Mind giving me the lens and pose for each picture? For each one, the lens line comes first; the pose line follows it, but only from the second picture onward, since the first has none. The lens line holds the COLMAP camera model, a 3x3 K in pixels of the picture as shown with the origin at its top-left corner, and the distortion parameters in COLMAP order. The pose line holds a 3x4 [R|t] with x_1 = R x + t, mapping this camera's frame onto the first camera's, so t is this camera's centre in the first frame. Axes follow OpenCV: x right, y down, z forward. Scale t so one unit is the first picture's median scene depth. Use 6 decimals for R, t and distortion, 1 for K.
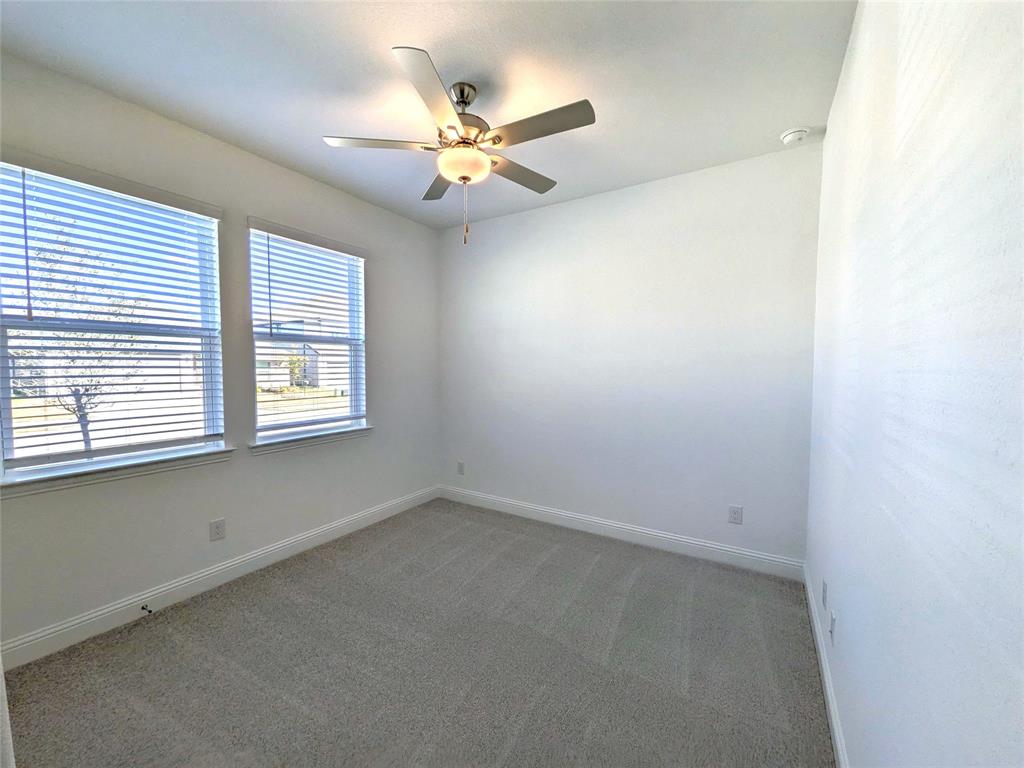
lens RADIAL K [[403.2, 0, 512.0], [0, 403.2, 384.0], [0, 0, 1]] dist [0.007213, -0.000017]
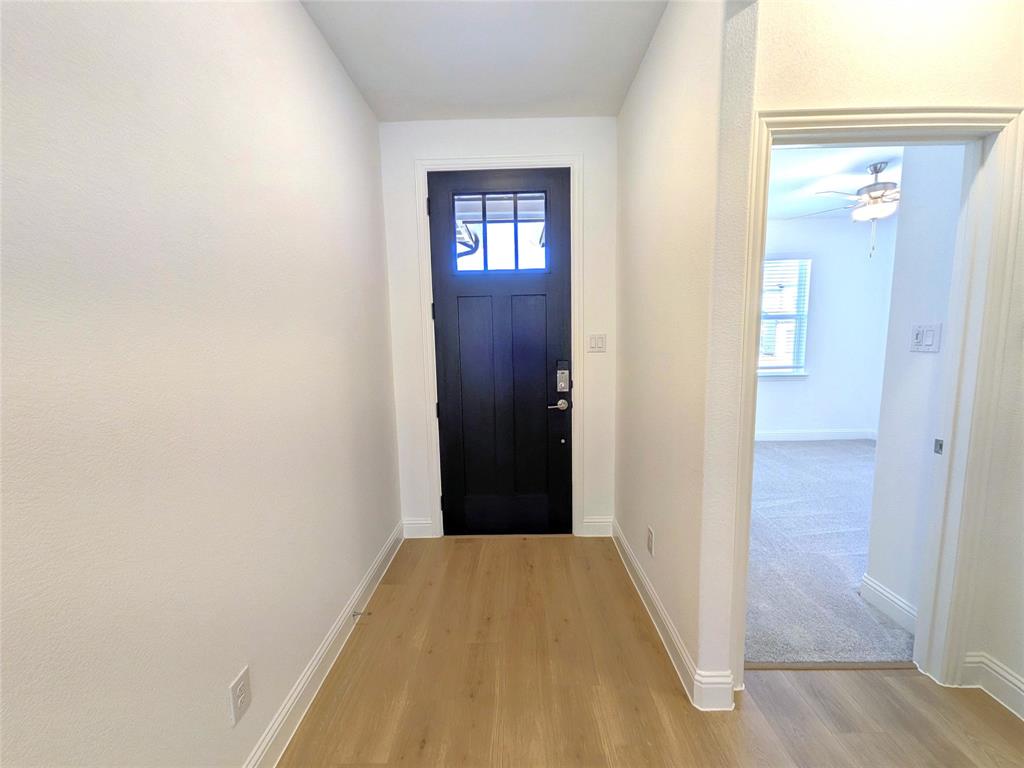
lens RADIAL K [[408.1, 0, 510.2], [0, 408.1, 380.7], [0, 0, 1]] dist [-0.000267, -0.000237]
pose [[0.521498, 0.081448, -0.849356, 0.357521], [-0.025479, 0.996476, 0.079912, 0.038584], [0.852872, -0.020033, 0.521736, -0.716521]]
